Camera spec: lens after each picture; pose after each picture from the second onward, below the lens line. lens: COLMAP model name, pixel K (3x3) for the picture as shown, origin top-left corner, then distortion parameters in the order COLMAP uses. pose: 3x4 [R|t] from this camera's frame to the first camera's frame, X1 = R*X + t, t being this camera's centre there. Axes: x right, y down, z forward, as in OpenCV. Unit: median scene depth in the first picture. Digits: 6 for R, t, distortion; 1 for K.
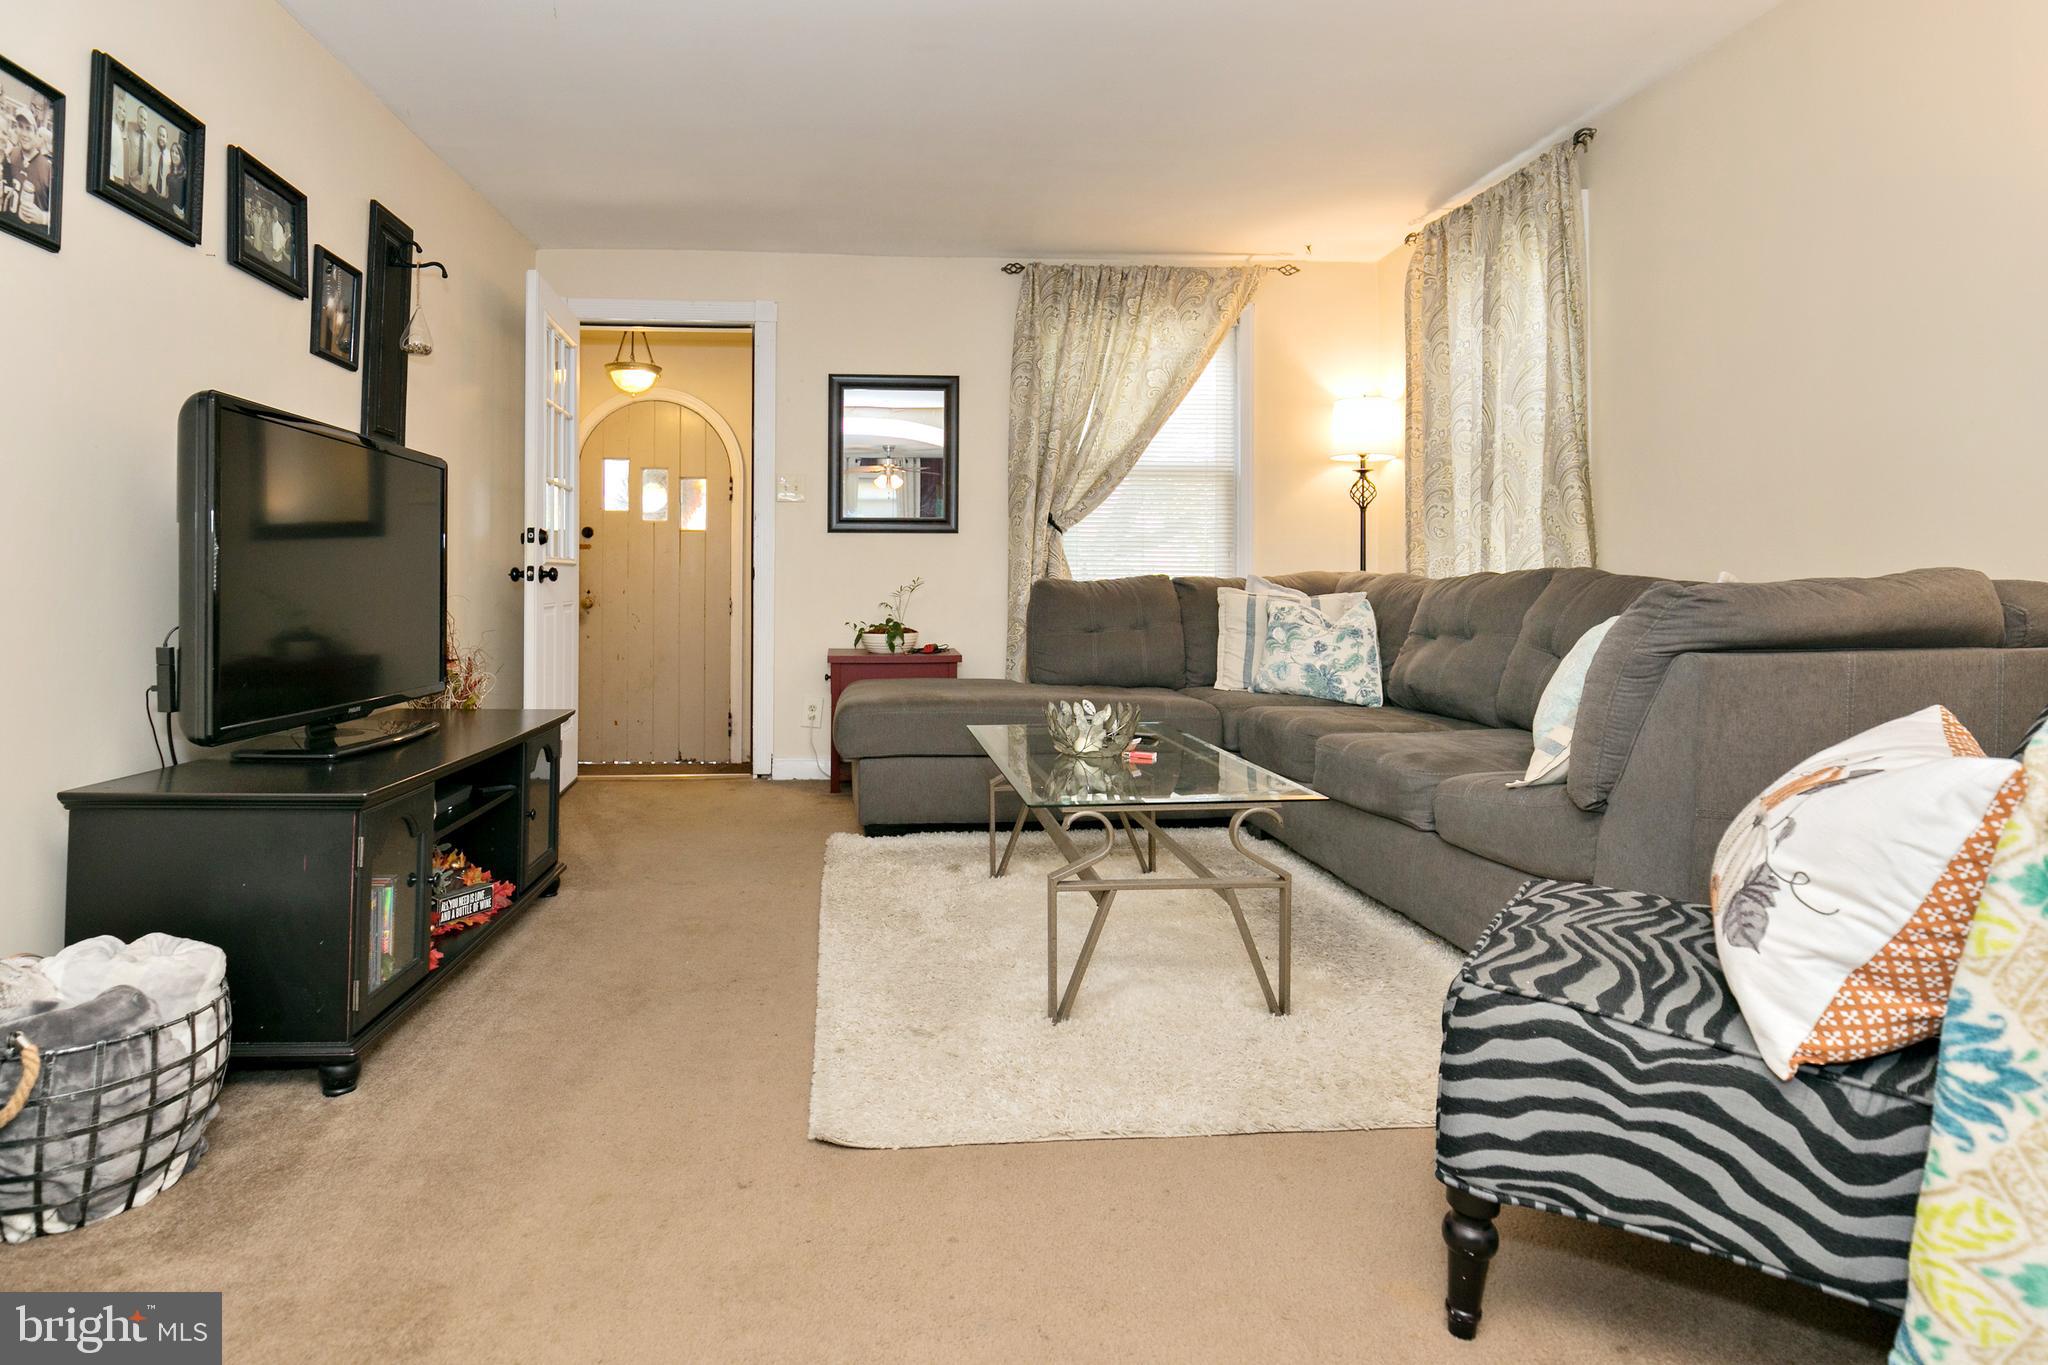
lens RADIAL K [[1174.3, 0, 1020.1], [0, 1174.3, 602.8], [0, 0, 1]] dist [0.000931, -0.000446]
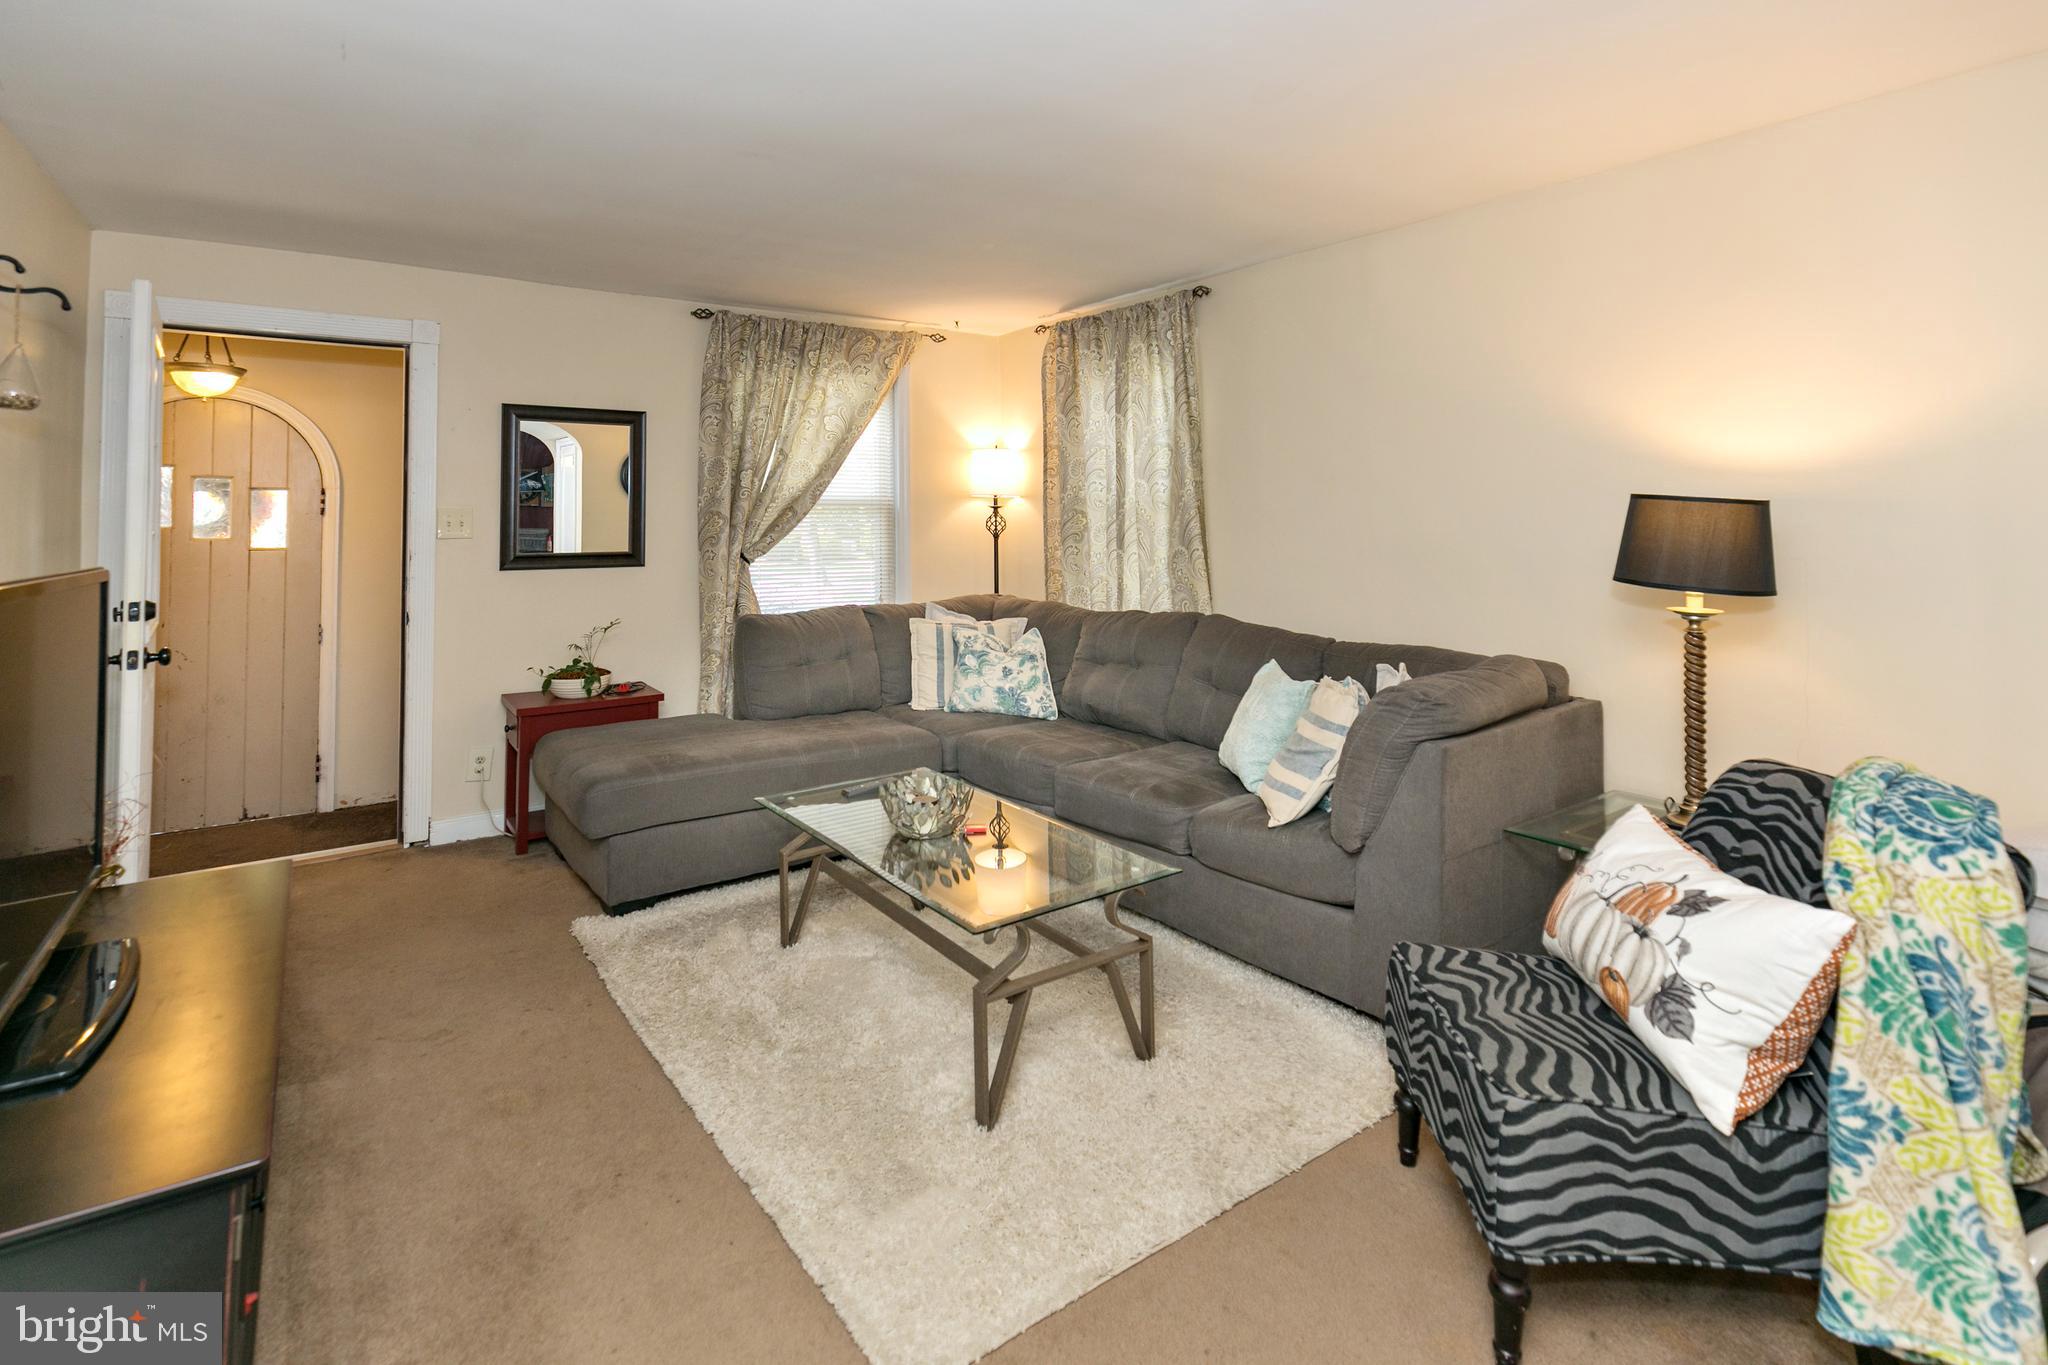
lens RADIAL K [[985.2, 0, 1017.2], [0, 985.2, 476.7], [0, 0, 1]] dist [0.005264, -0.000677]
pose [[0.856570, 0.012809, 0.515871, -0.262619], [0.003050, 0.999549, -0.029882, -0.133059], [-0.516021, 0.027169, 0.856145, 0.120108]]
